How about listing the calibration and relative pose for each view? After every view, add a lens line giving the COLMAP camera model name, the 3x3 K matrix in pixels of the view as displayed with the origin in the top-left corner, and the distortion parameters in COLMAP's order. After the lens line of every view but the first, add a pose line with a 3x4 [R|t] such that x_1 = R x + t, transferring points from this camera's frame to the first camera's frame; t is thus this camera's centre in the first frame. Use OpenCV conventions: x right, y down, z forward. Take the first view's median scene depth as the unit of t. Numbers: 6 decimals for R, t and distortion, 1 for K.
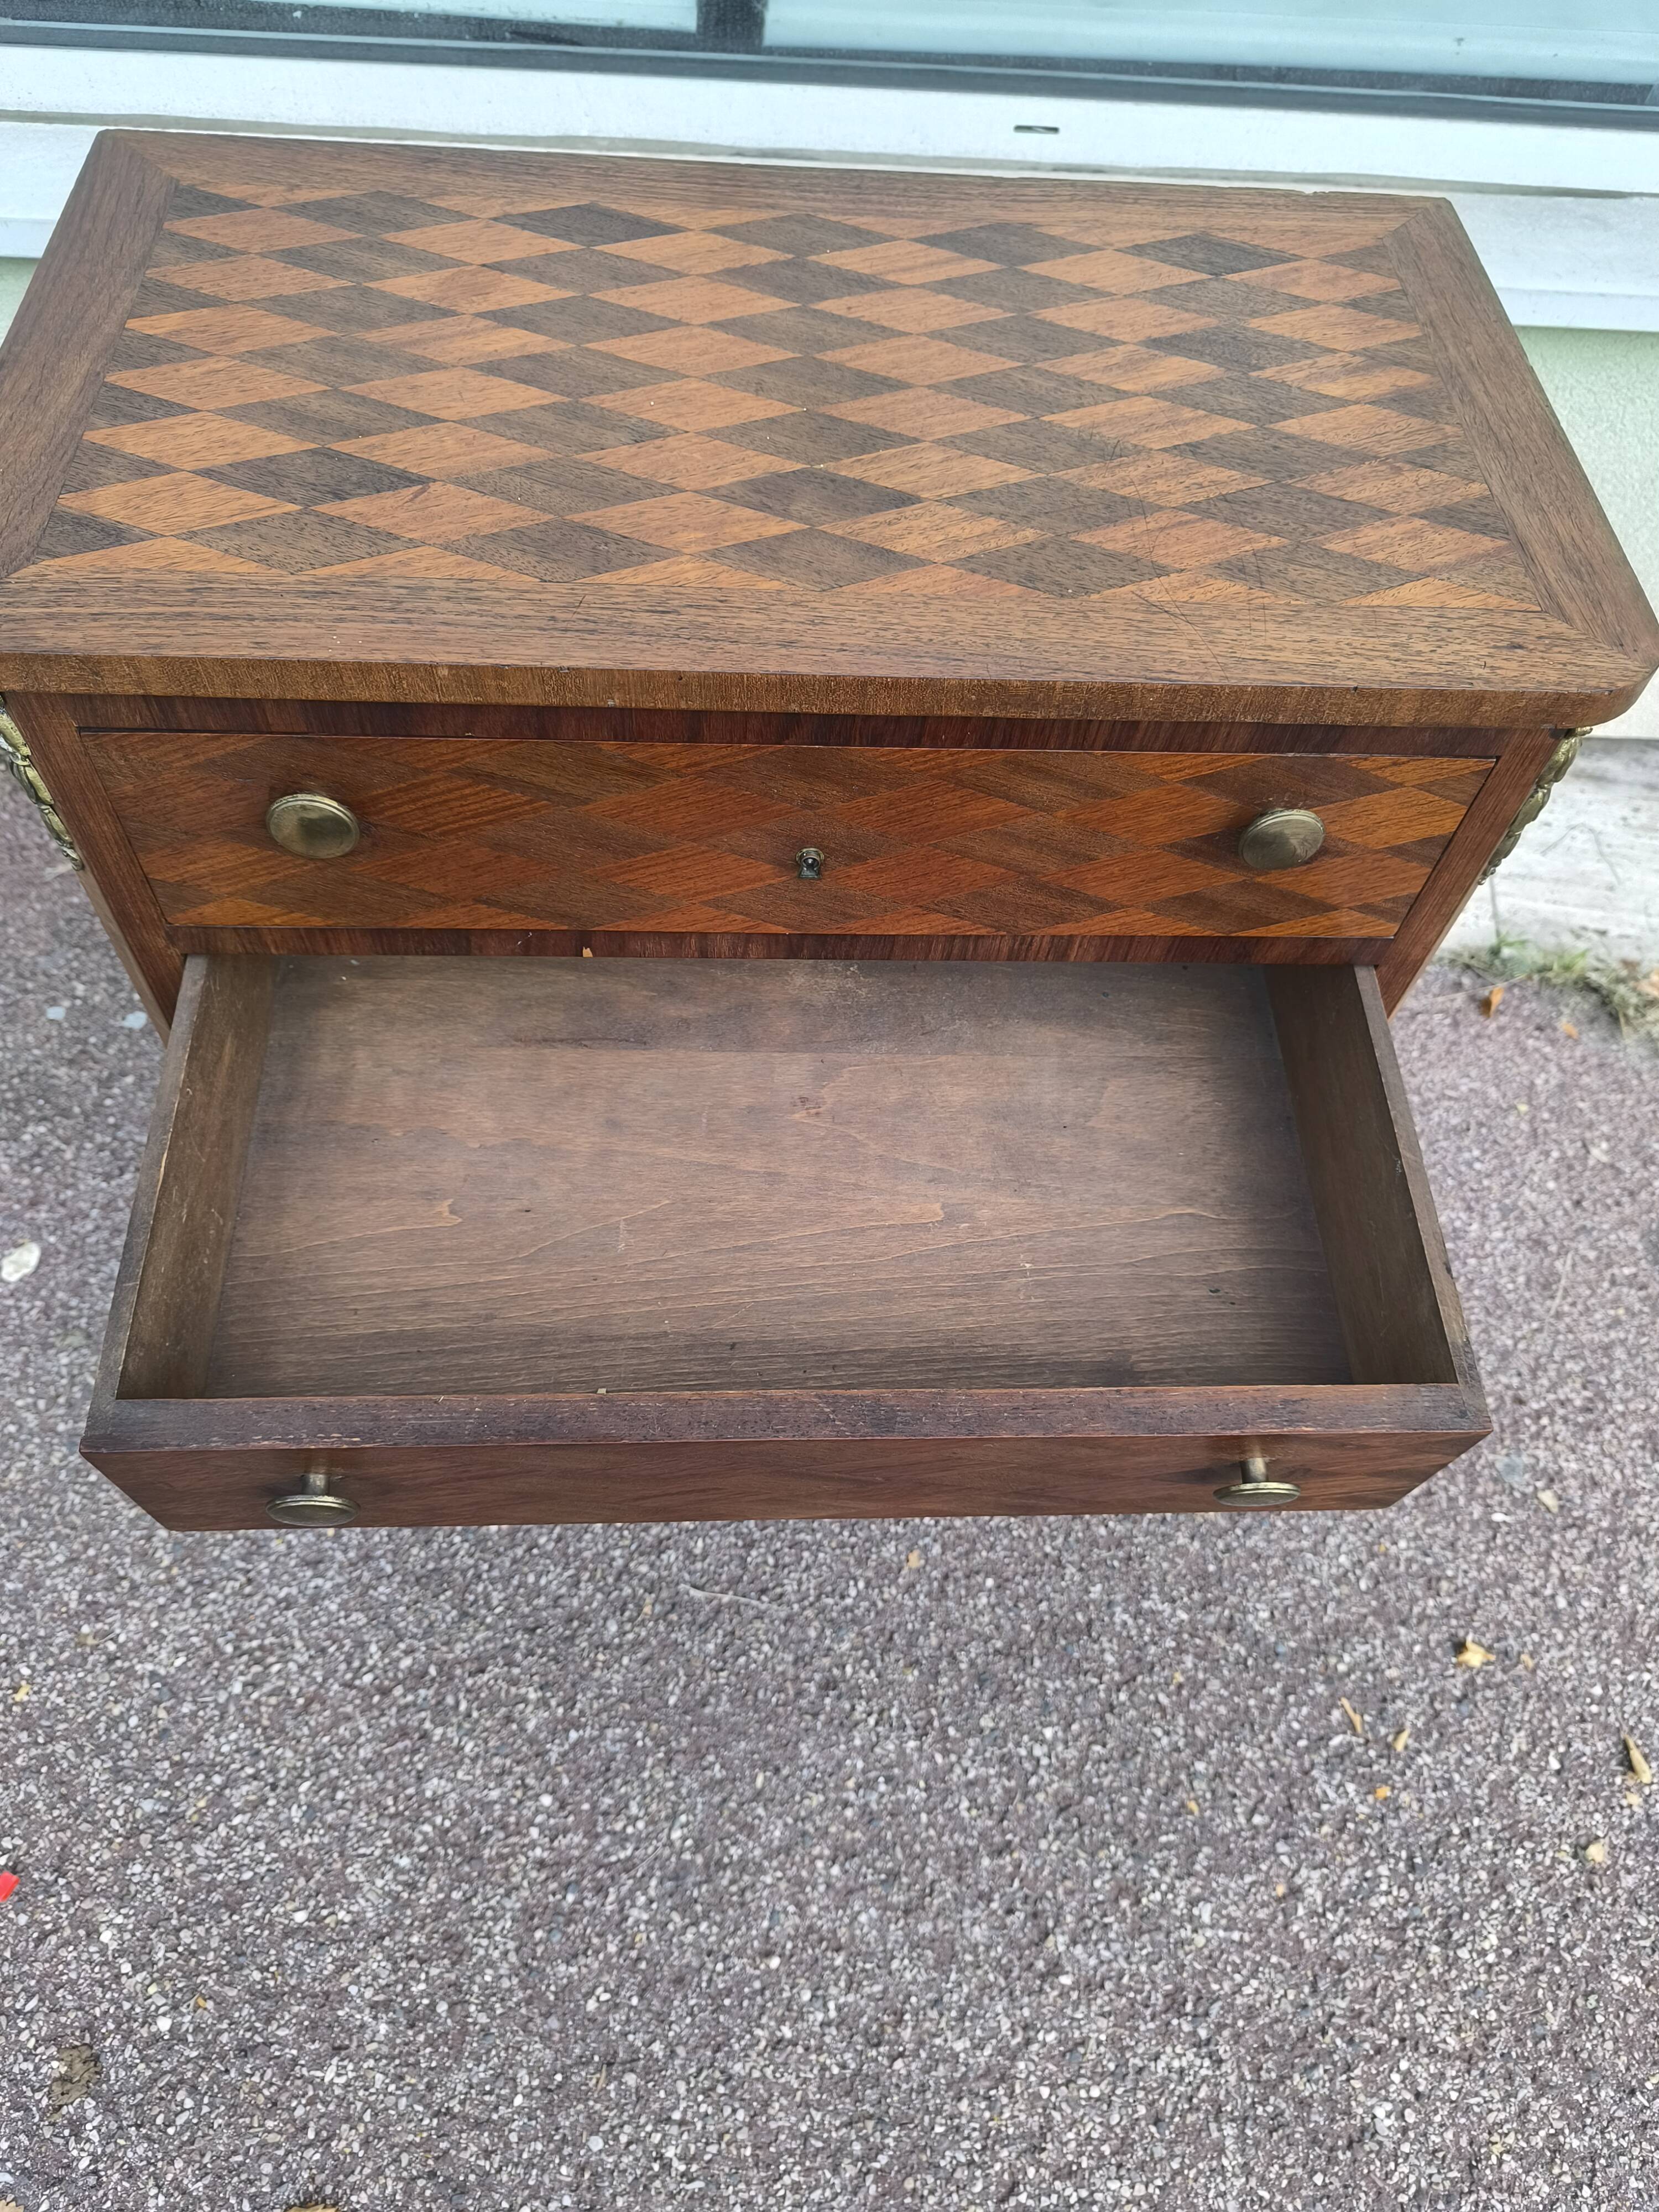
lens RADIAL K [[1548.3, 0, 837.9], [0, 1548.3, 1106.3], [0, 0, 1]] dist [0.013047, -0.028311]
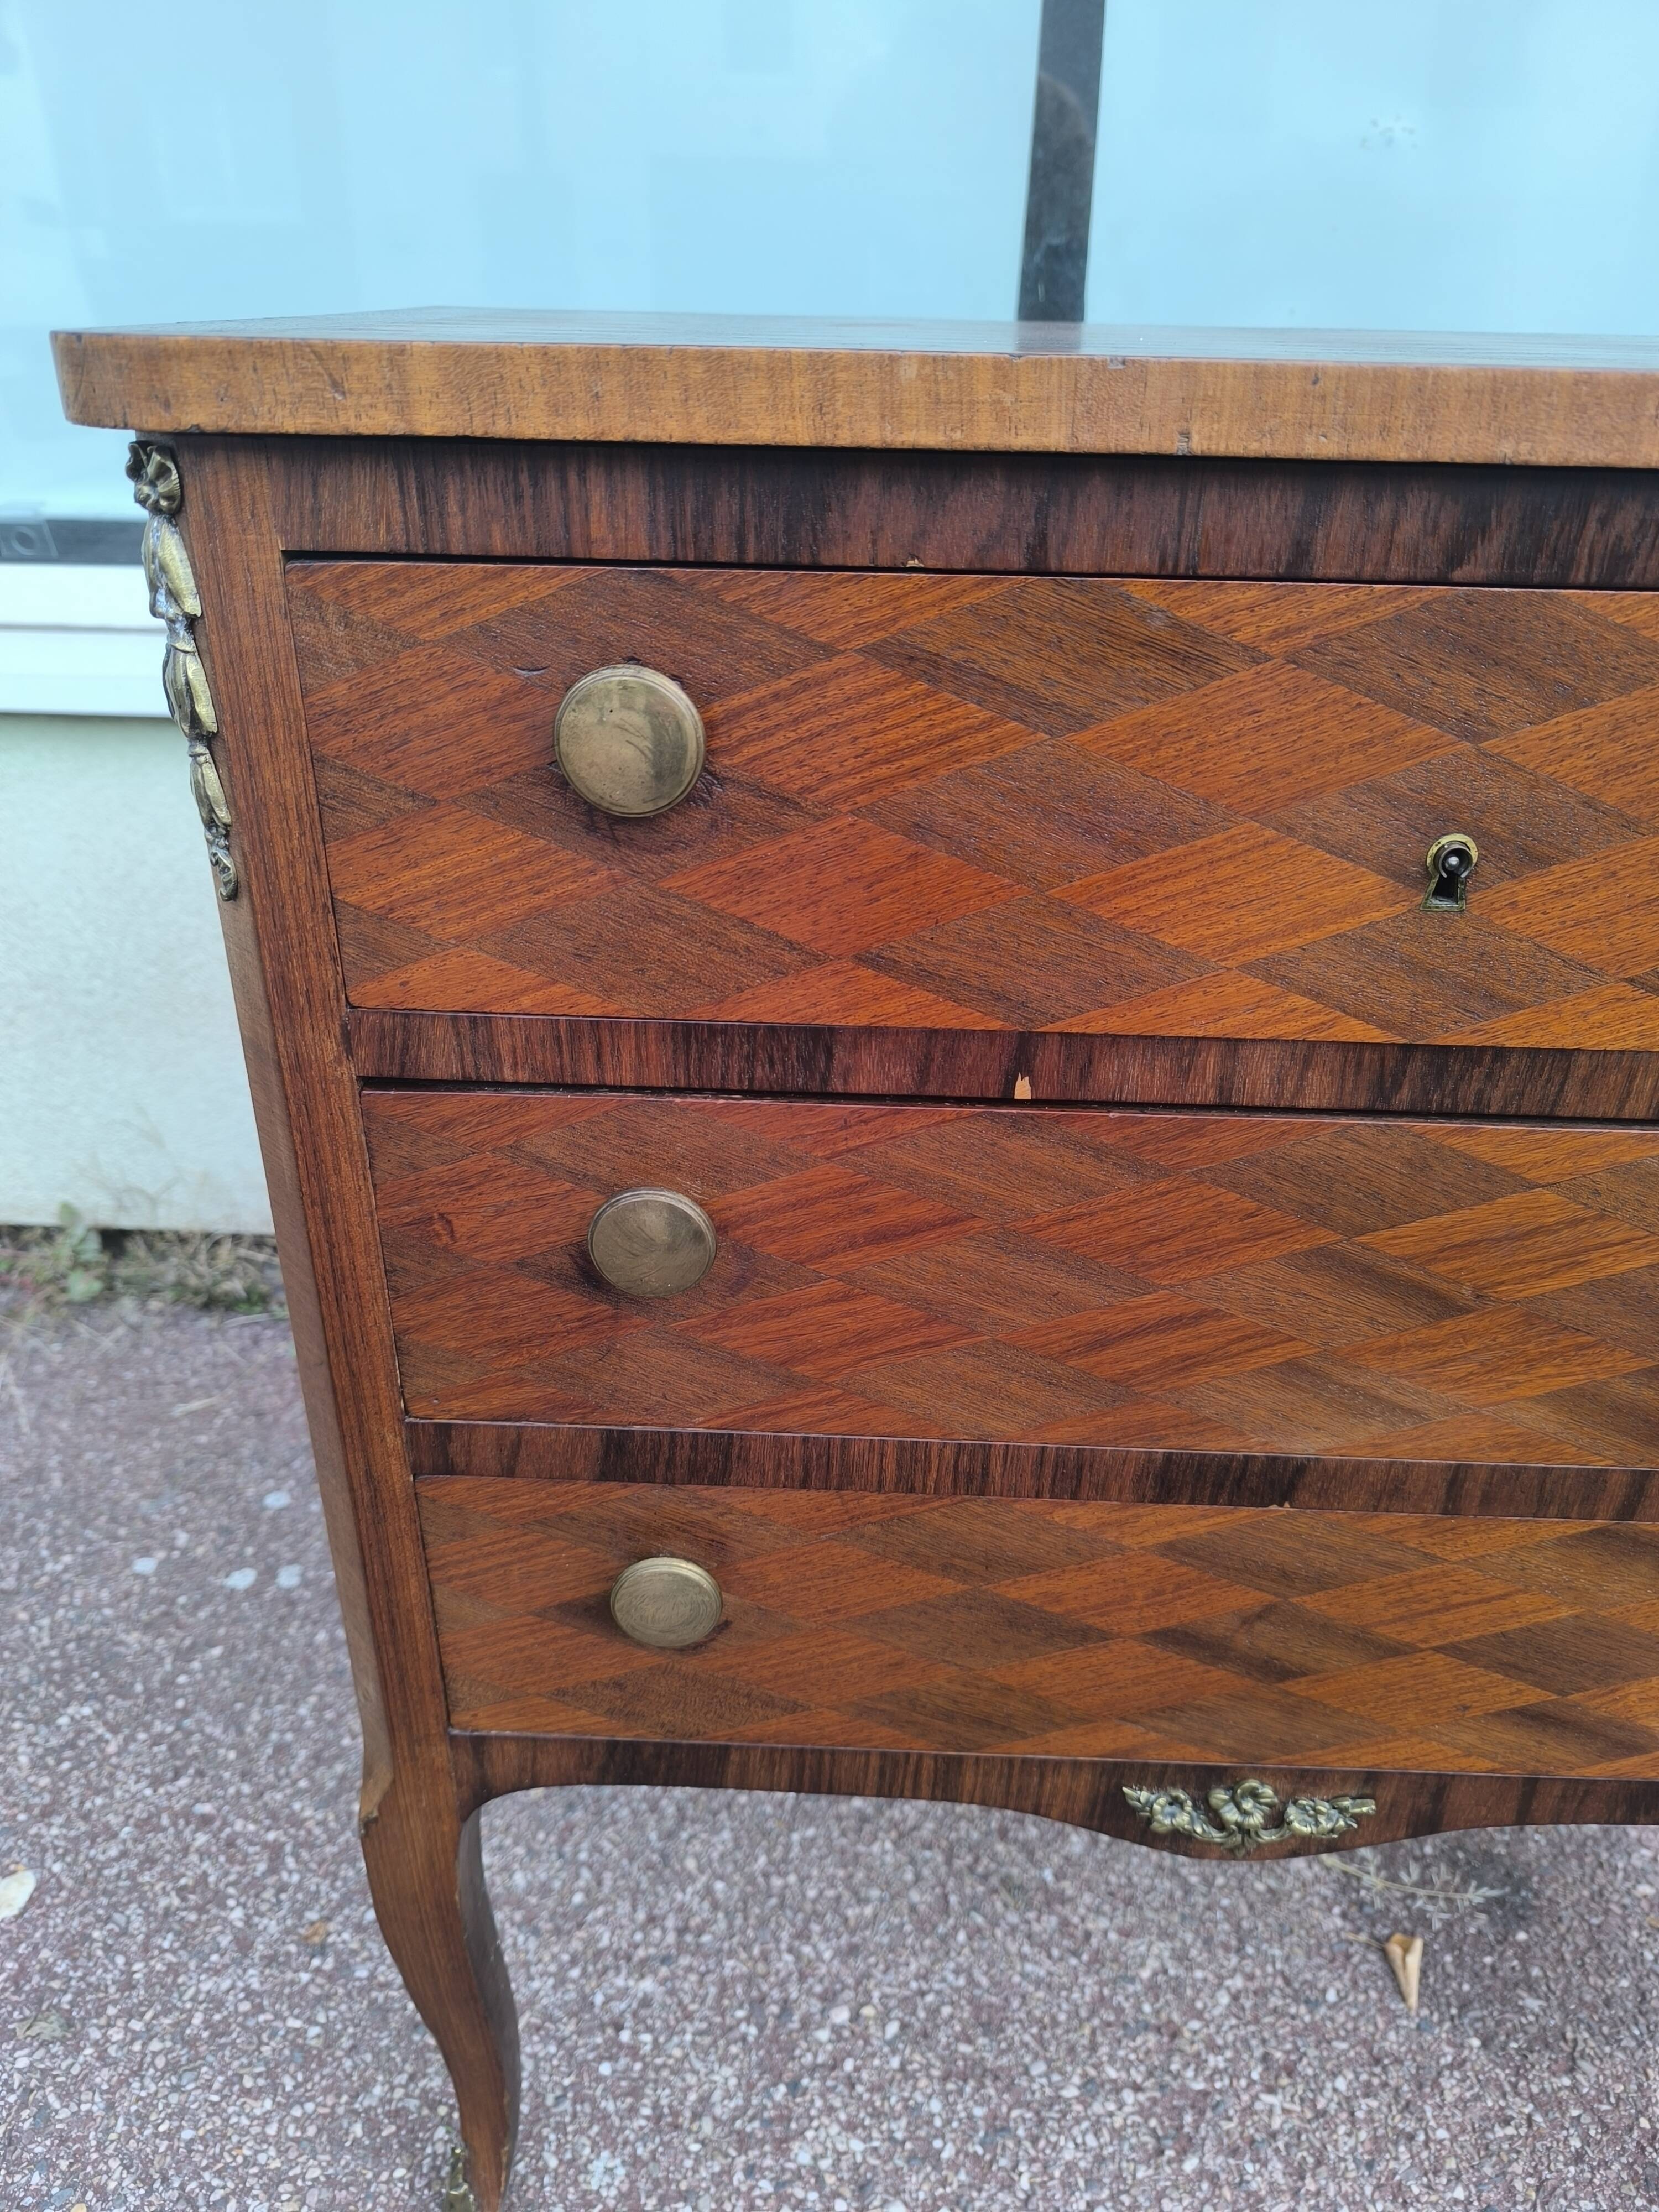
lens RADIAL K [[1548.3, 0, 819.1], [0, 1548.3, 1083.7], [0, 0, 1]] dist [0.013047, -0.028311]
pose [[0.995295, -0.007287, -0.096617, -0.119054], [-0.041328, 0.869979, -0.491353, 0.124323], [0.087635, 0.493034, 0.865585, 0.314494]]
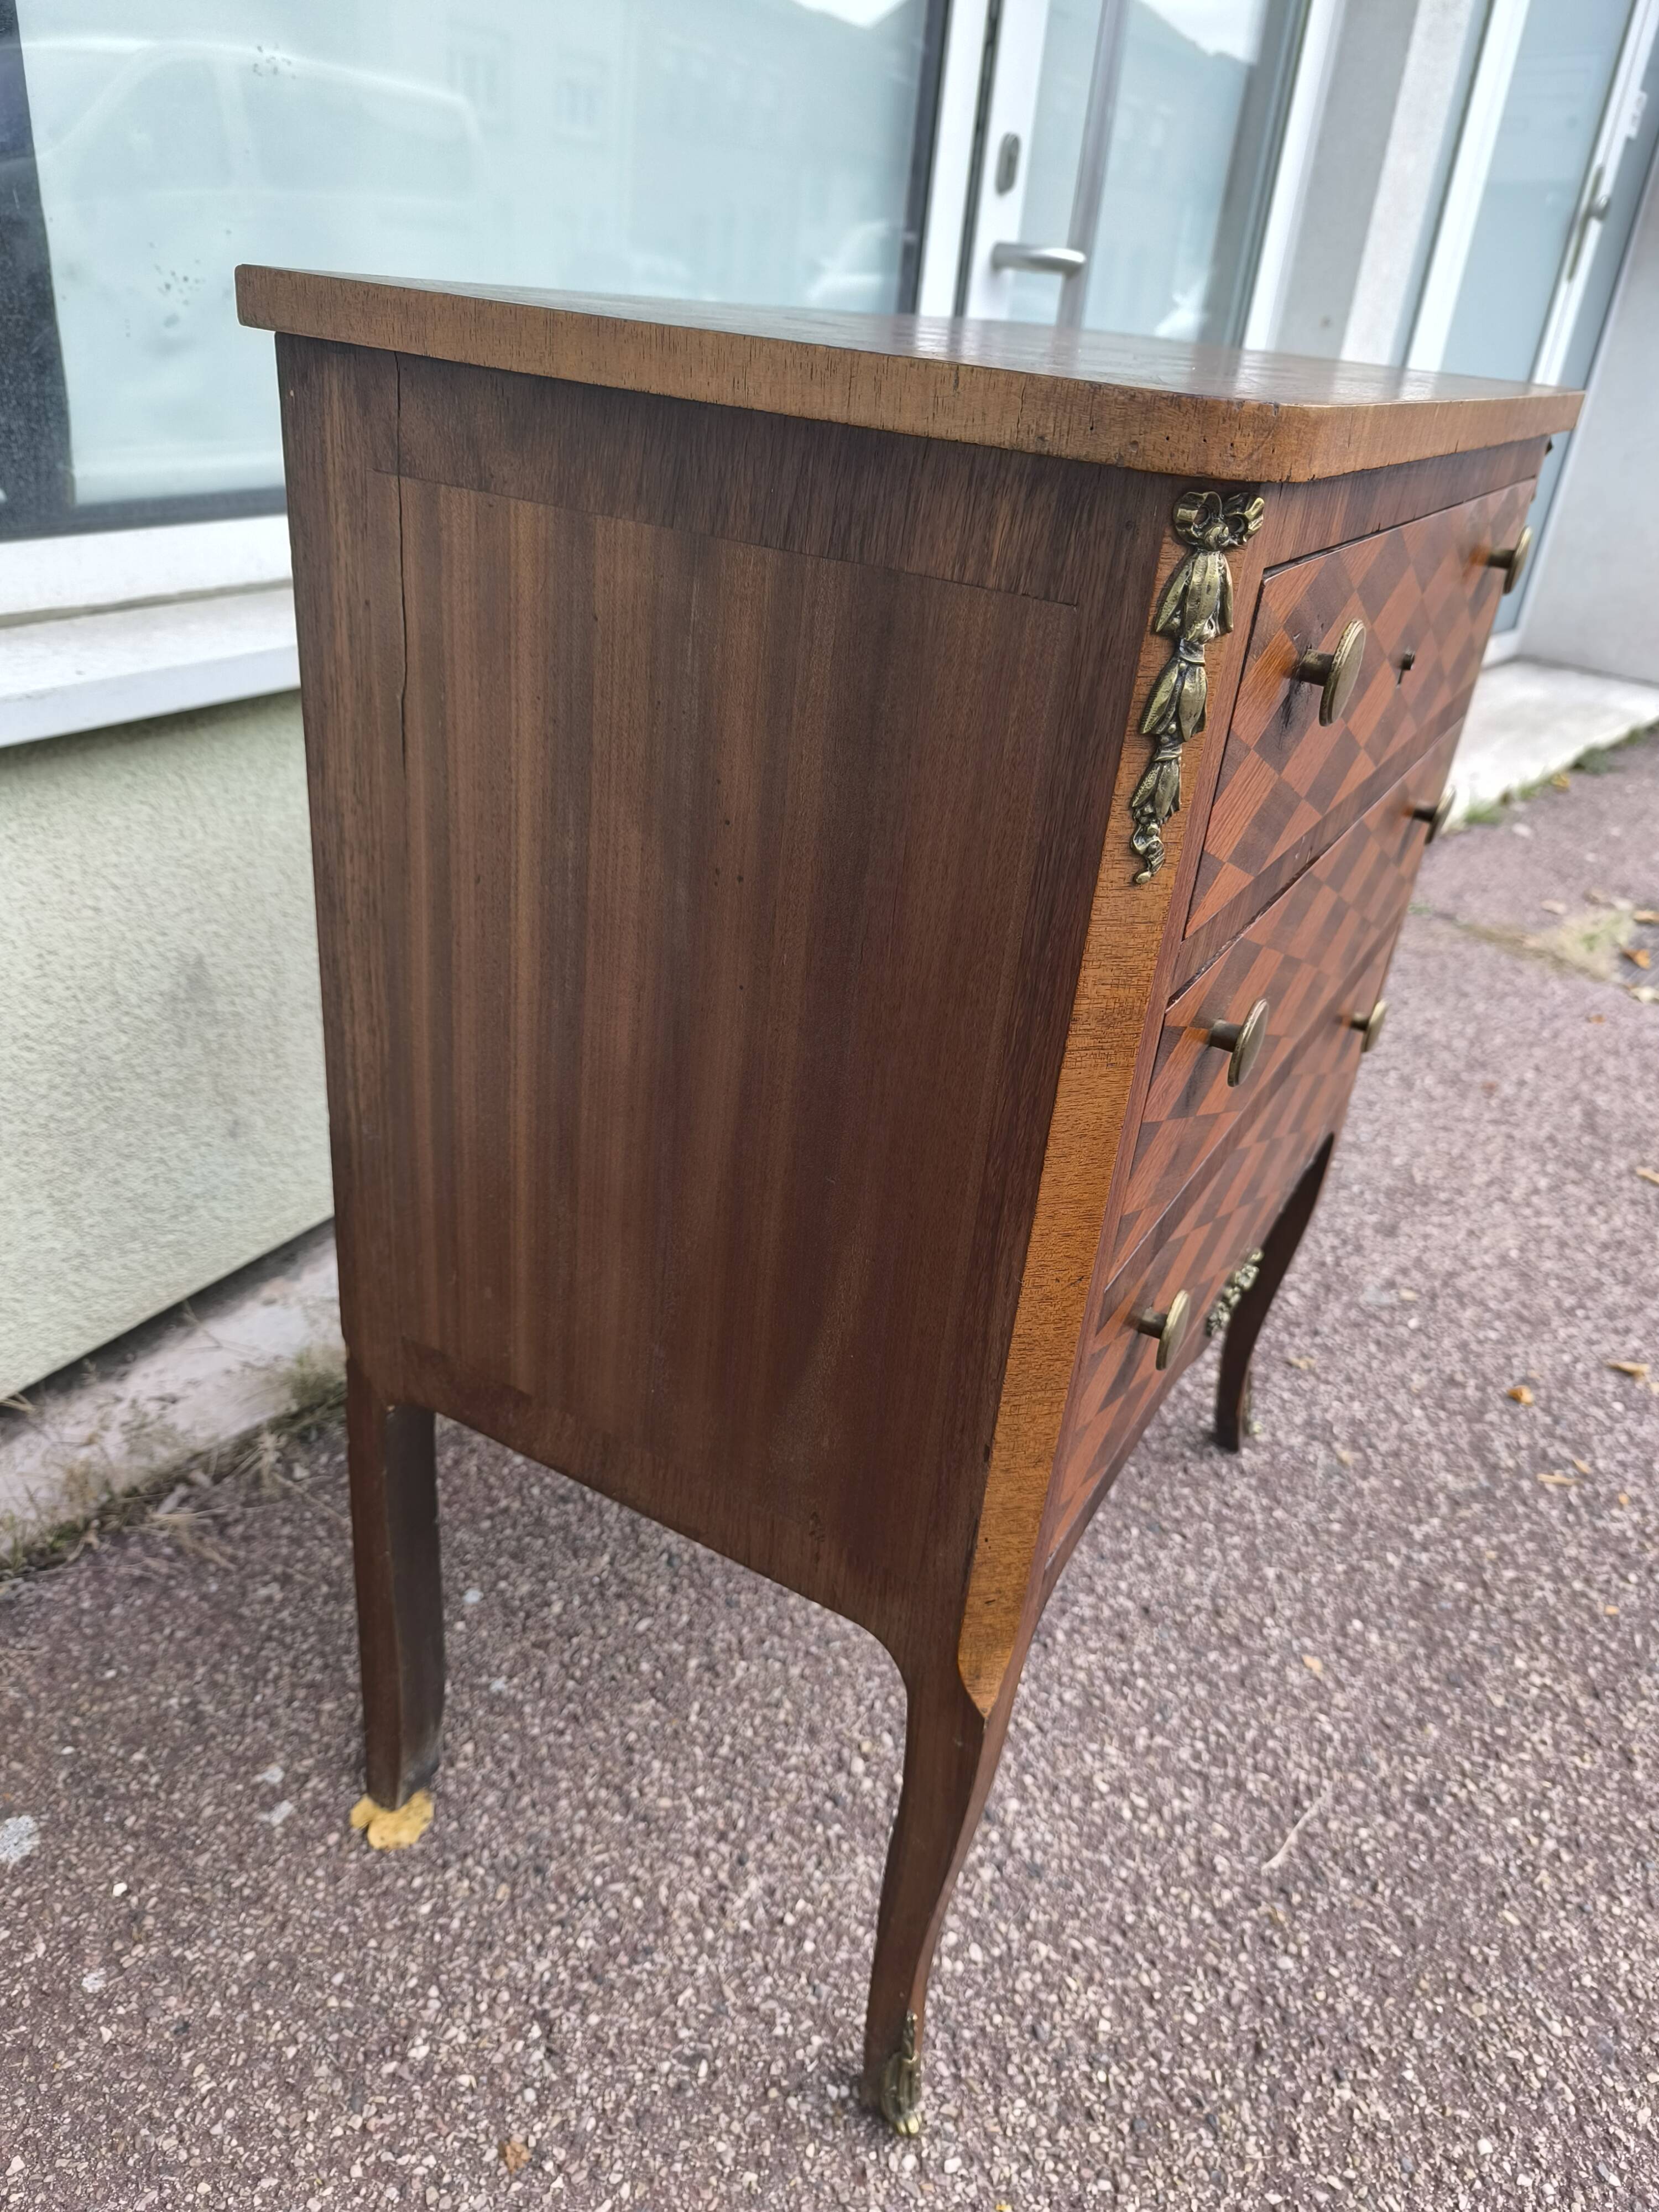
lens RADIAL K [[1548.3, 0, 845.2], [0, 1548.3, 1099.0], [0, 0, 1]] dist [0.013047, -0.028311]
pose [[0.530661, -0.410091, 0.741771, -0.683873], [0.671287, 0.737651, -0.072423, -0.072544], [-0.517468, 0.536373, 0.666732, 0.393669]]
